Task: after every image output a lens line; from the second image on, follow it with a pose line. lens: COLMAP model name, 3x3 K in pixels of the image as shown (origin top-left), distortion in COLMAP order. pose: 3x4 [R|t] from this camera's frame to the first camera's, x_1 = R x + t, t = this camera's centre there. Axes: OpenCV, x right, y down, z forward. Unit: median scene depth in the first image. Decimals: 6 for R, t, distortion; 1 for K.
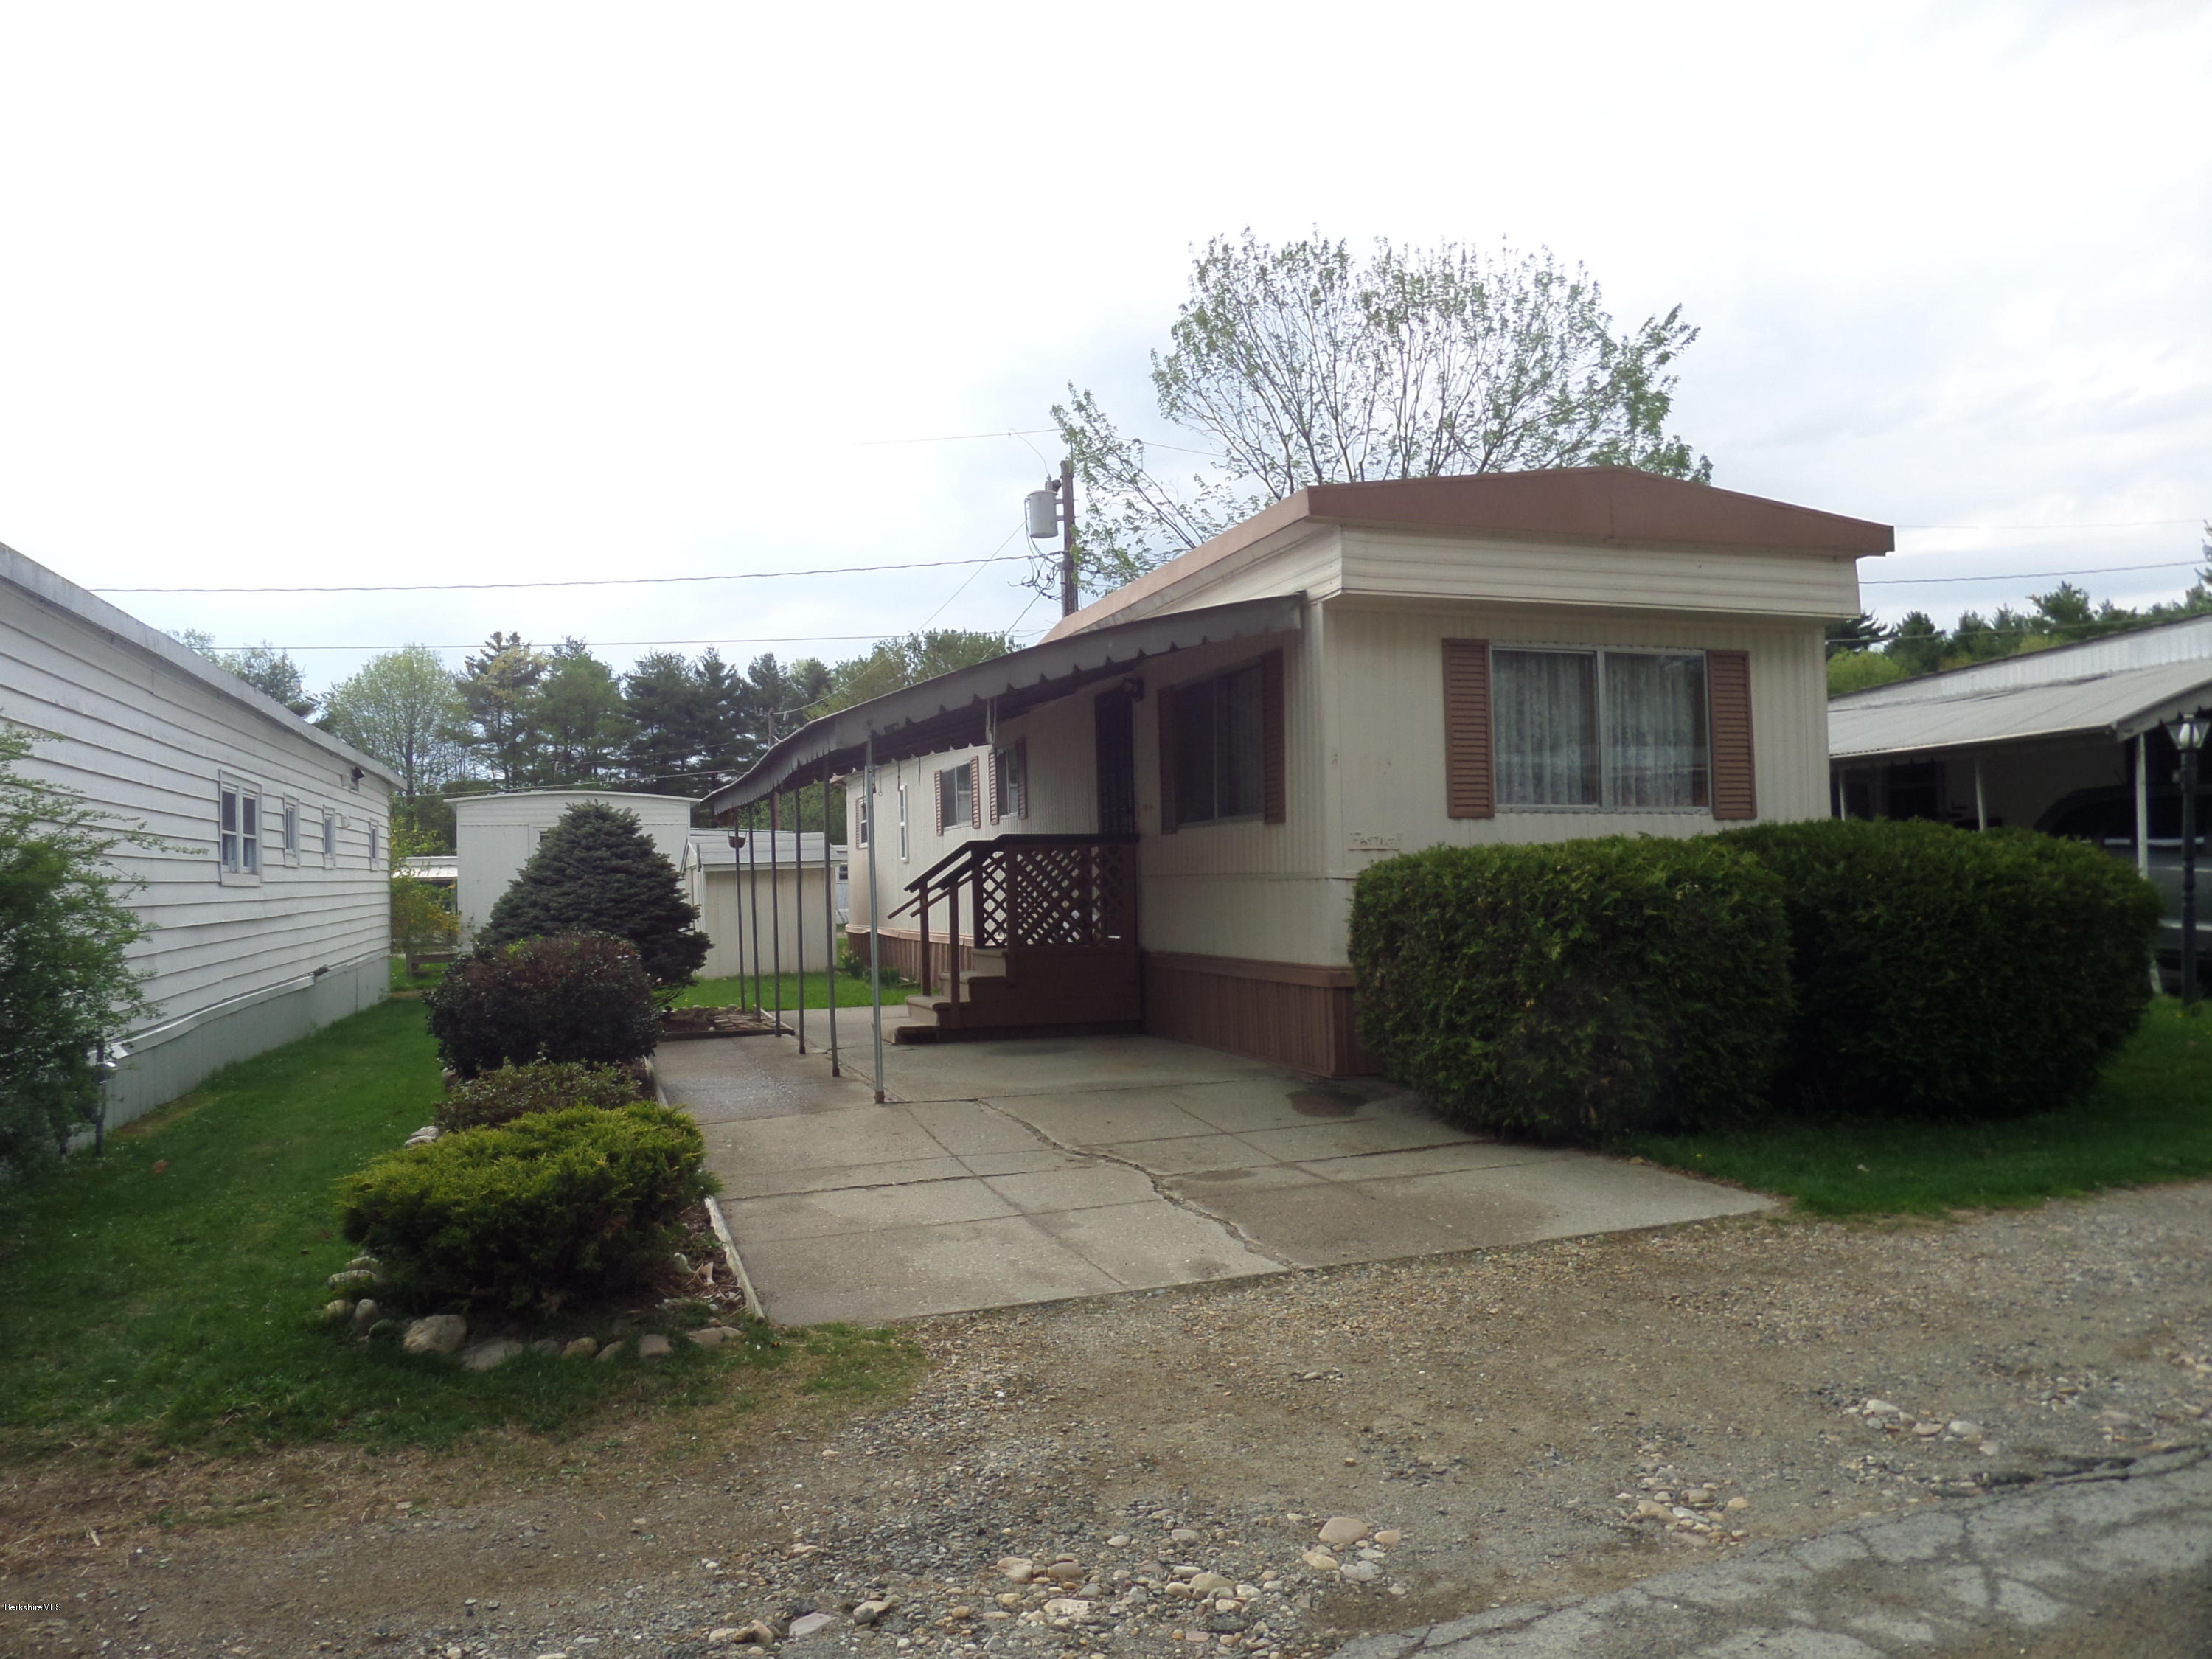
lens RADIAL K [[1682.6, 0, 942.5], [0, 1682.6, 780.2], [0, 0, 1]] dist [-0.130878, 0.002467]
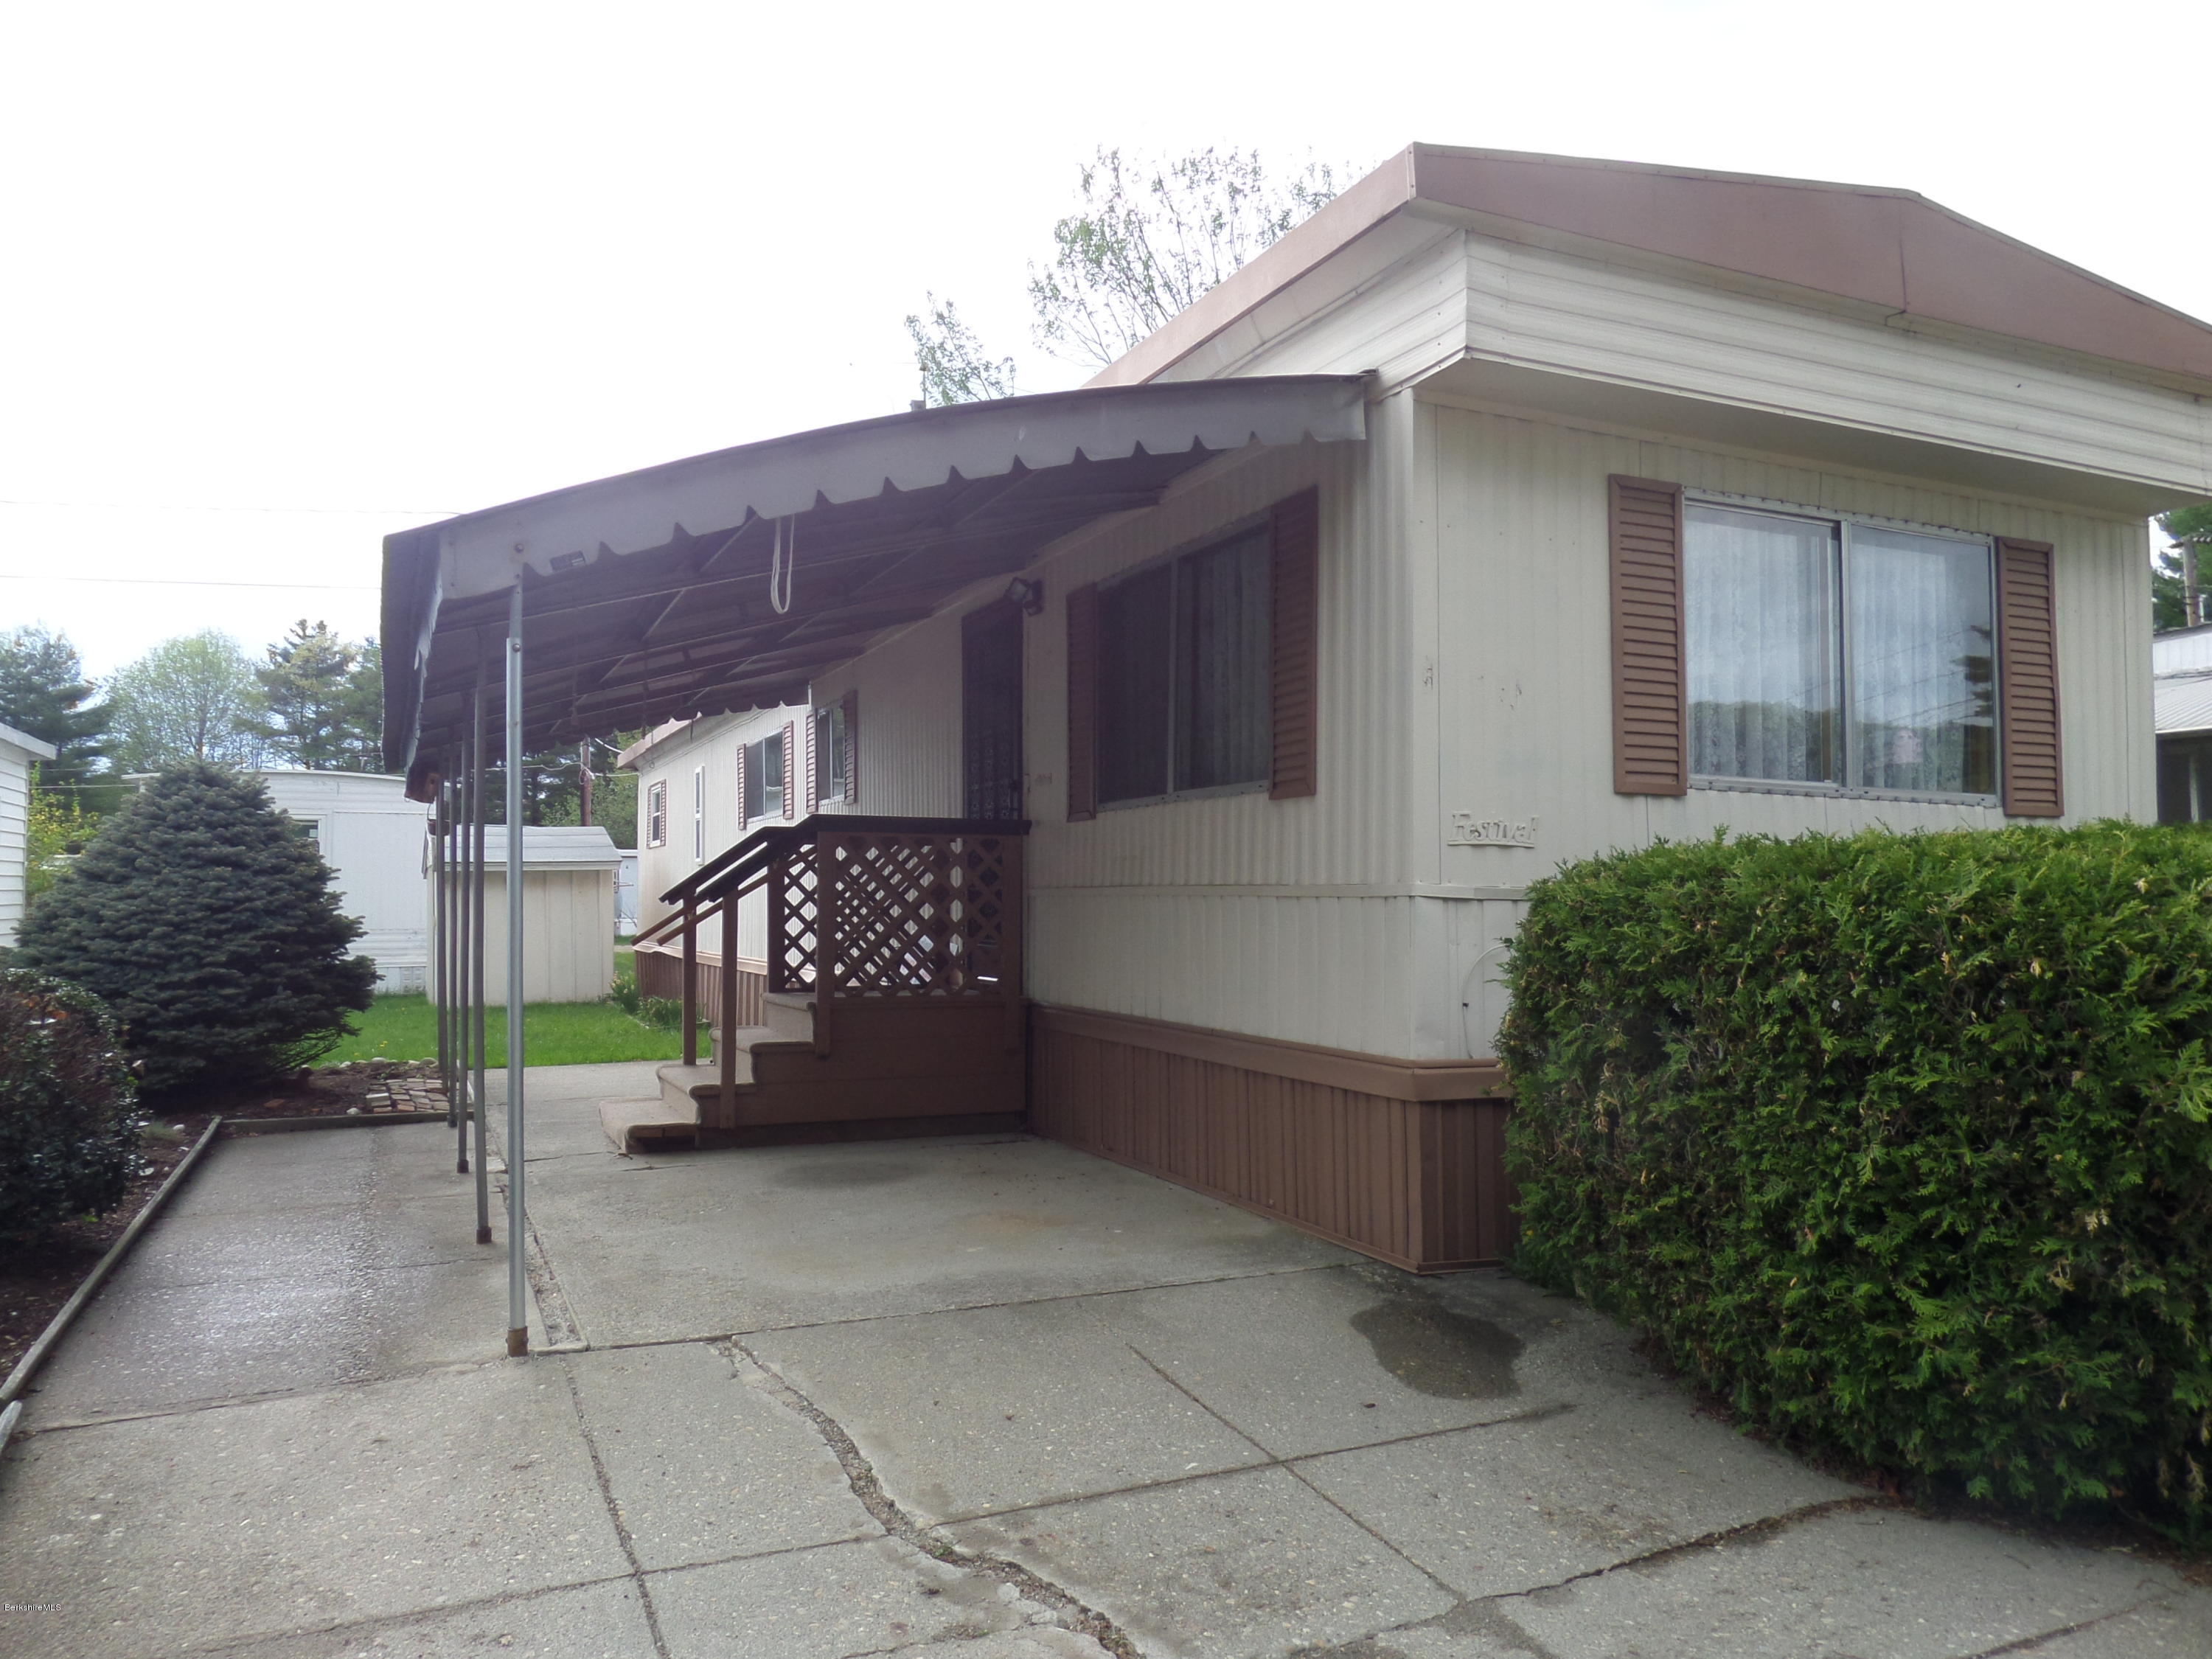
lens RADIAL K [[1606.7, 0, 1089.5], [0, 1606.7, 839.1], [0, 0, 1]] dist [-0.006279, -0.002215]
pose [[0.981371, 0.026952, 0.190223, 0.022723], [-0.031839, 0.999236, 0.022680, 0.024181], [-0.189466, -0.028314, 0.981479, 0.389135]]
